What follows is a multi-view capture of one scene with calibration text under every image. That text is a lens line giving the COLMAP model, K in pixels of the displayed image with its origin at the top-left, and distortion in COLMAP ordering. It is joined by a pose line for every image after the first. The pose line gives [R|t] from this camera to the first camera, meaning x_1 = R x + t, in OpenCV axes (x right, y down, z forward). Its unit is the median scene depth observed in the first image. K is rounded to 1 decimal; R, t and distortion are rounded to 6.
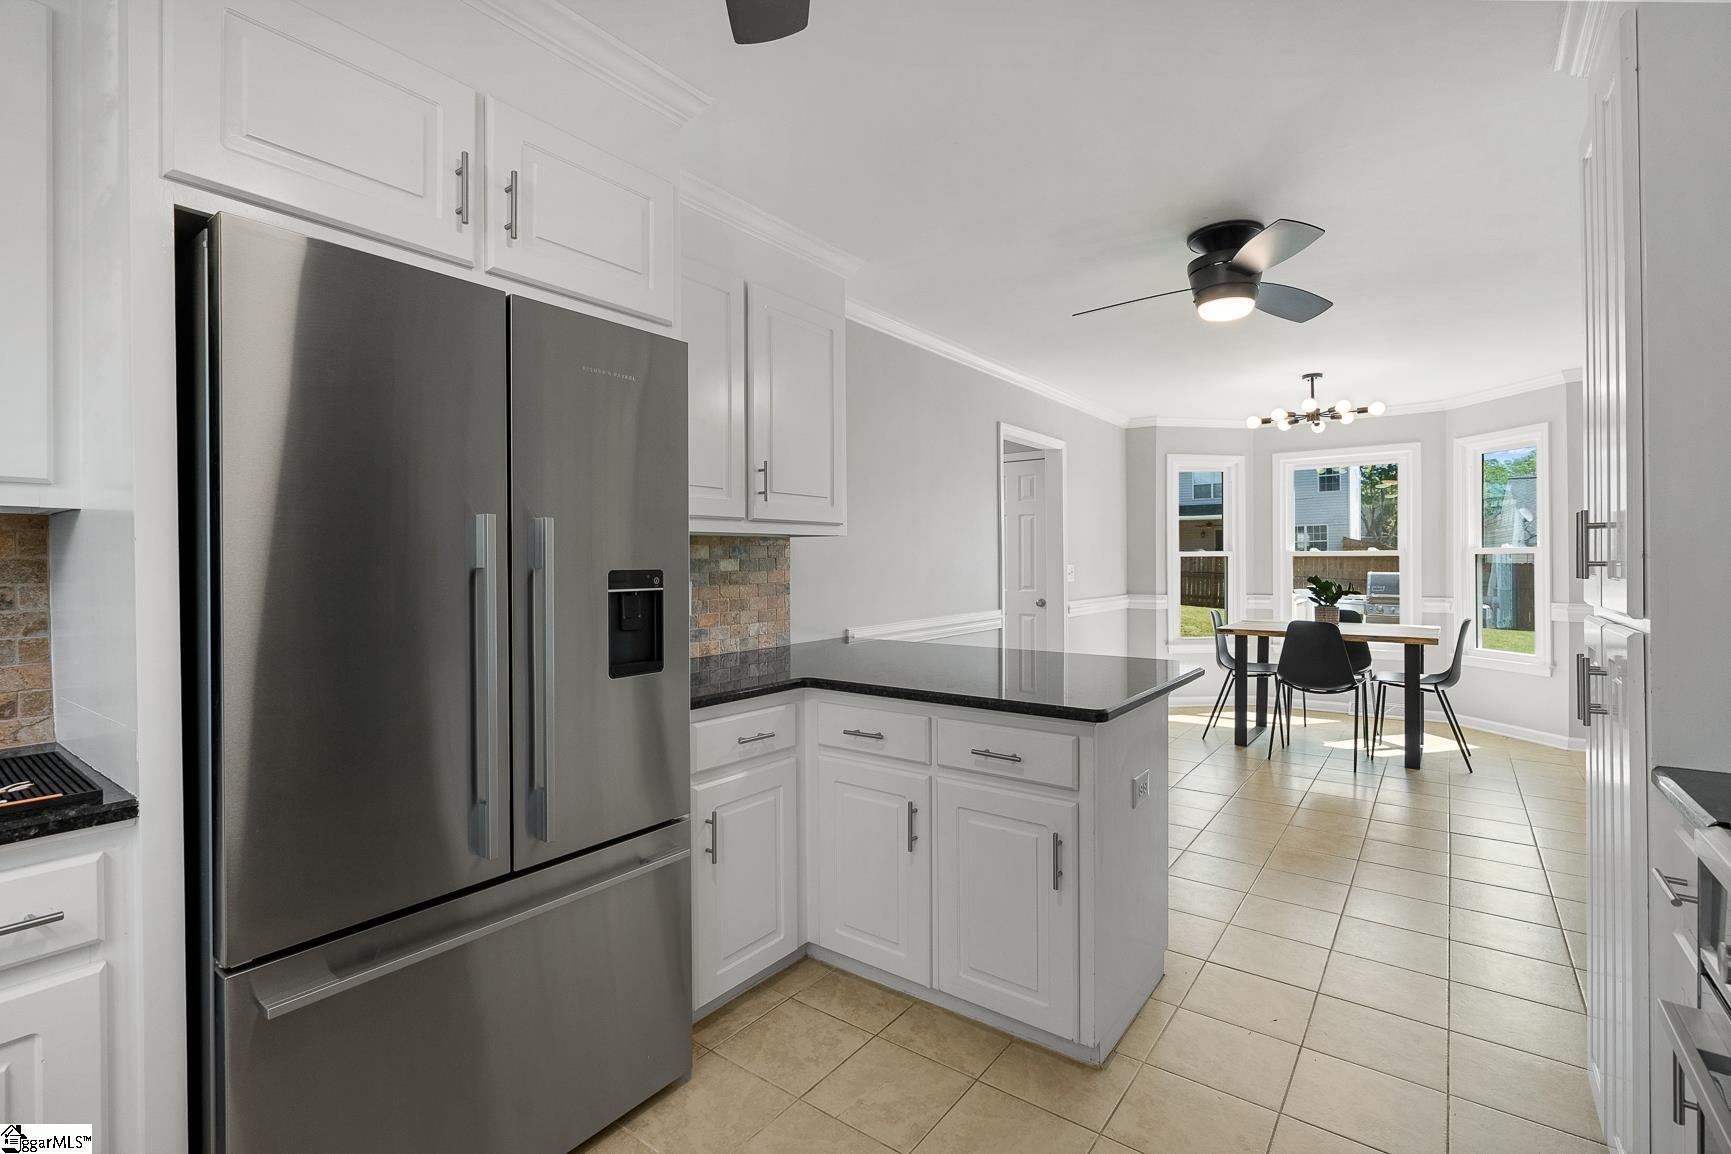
lens RADIAL K [[790.0, 0, 874.9], [0, 790.0, 563.7], [0, 0, 1]] dist [0.003411, 0.000589]
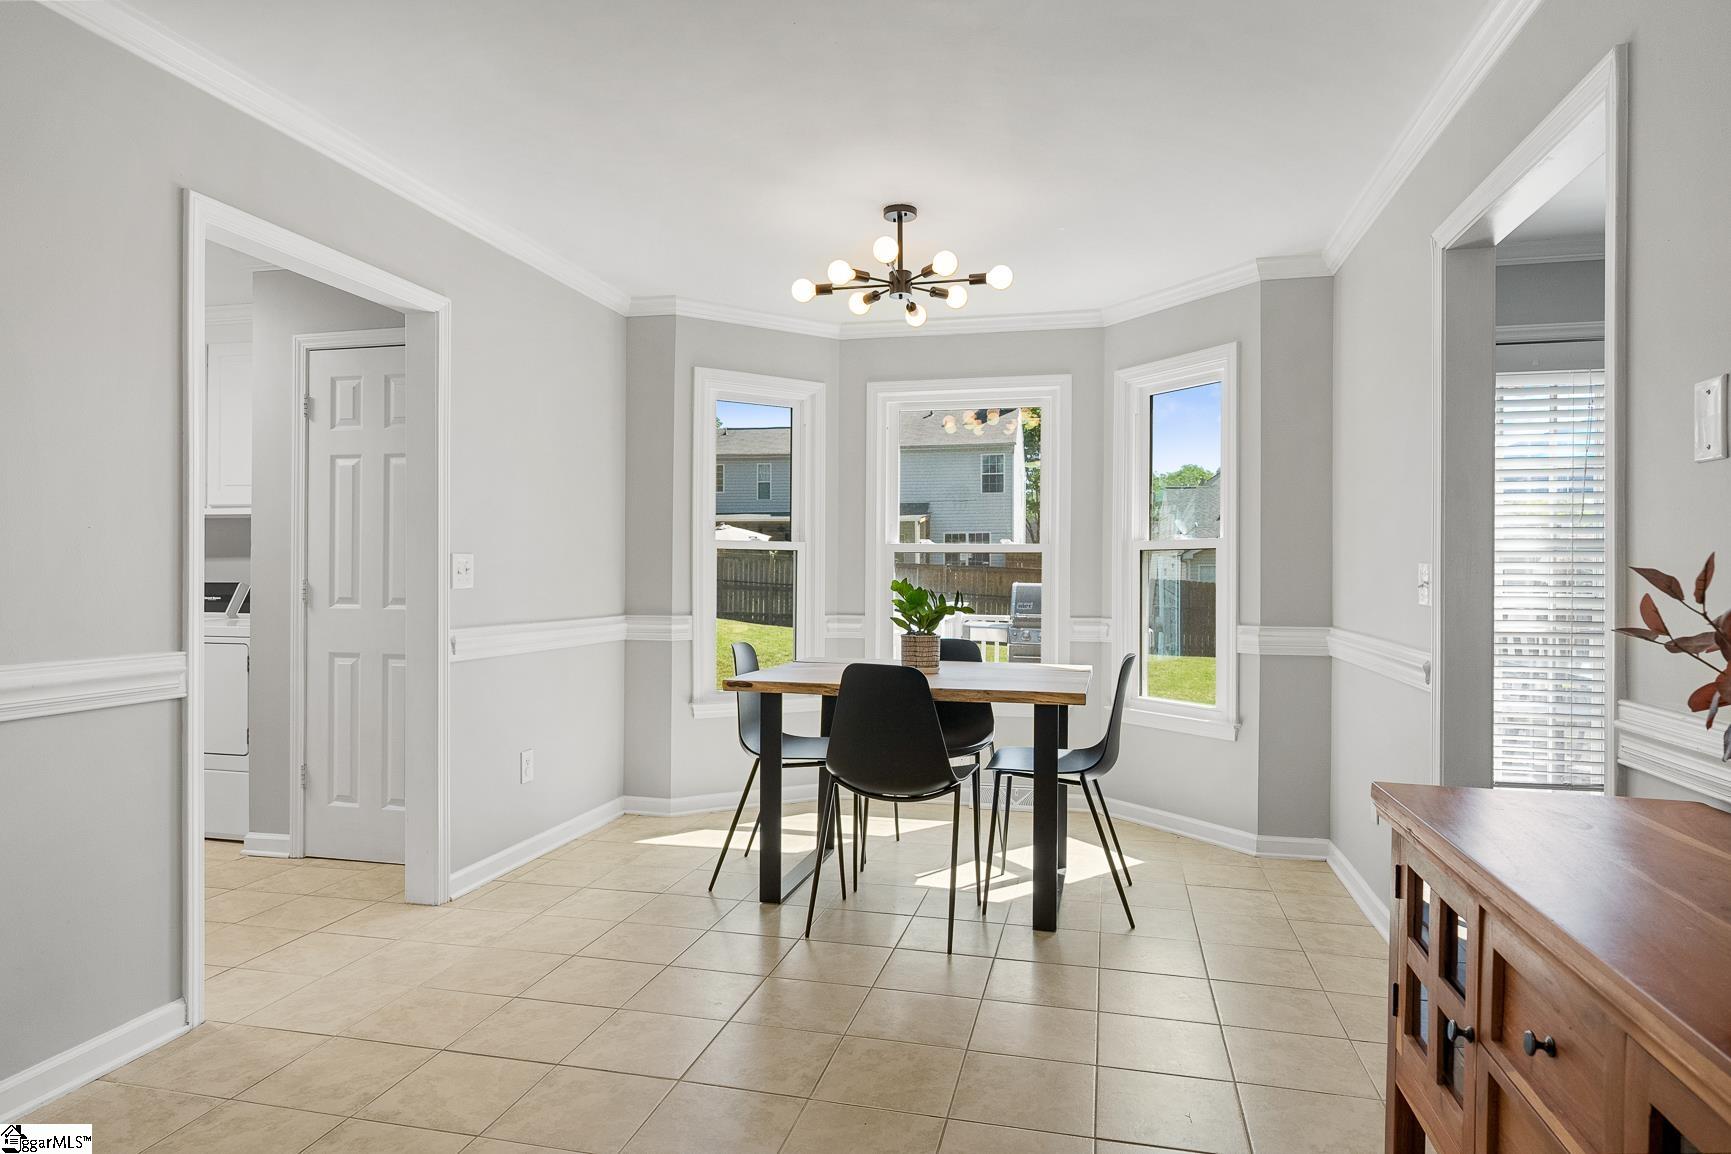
lens RADIAL K [[1010.8, 0, 867.7], [0, 1010.8, 575.6], [0, 0, 1]] dist [-0.010454, -0.000583]
pose [[0.924141, 0.012415, 0.381851, 0.265571], [-0.011761, 0.999923, -0.004045, 0.016130], [-0.381872, -0.000752, 0.924215, 0.360175]]
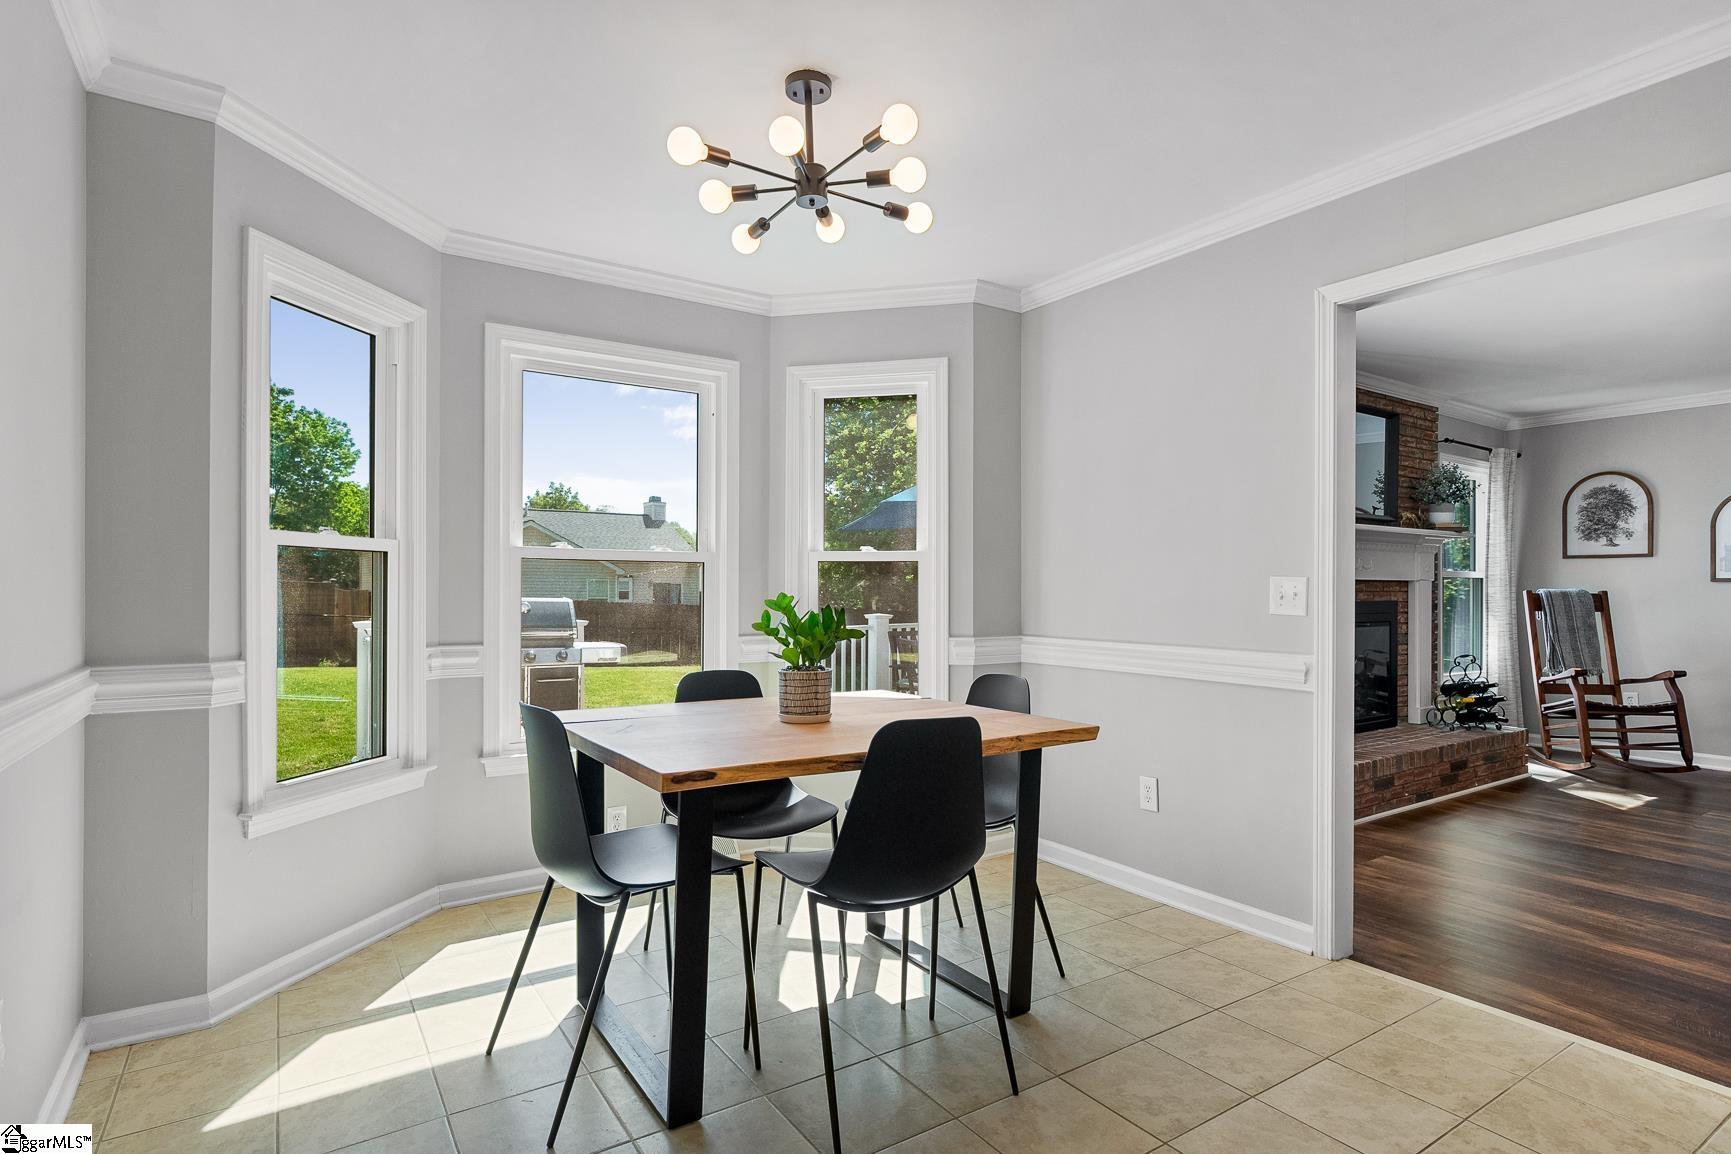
lens RADIAL K [[887.9, 0, 870.1], [0, 887.9, 587.4], [0, 0, 1]] dist [-0.000788, -0.000977]
pose [[0.348491, 0.011740, 0.937239, 0.150368], [-0.002238, 0.999929, -0.011693, 0.017153], [-0.937309, 0.001977, 0.348493, 0.802479]]
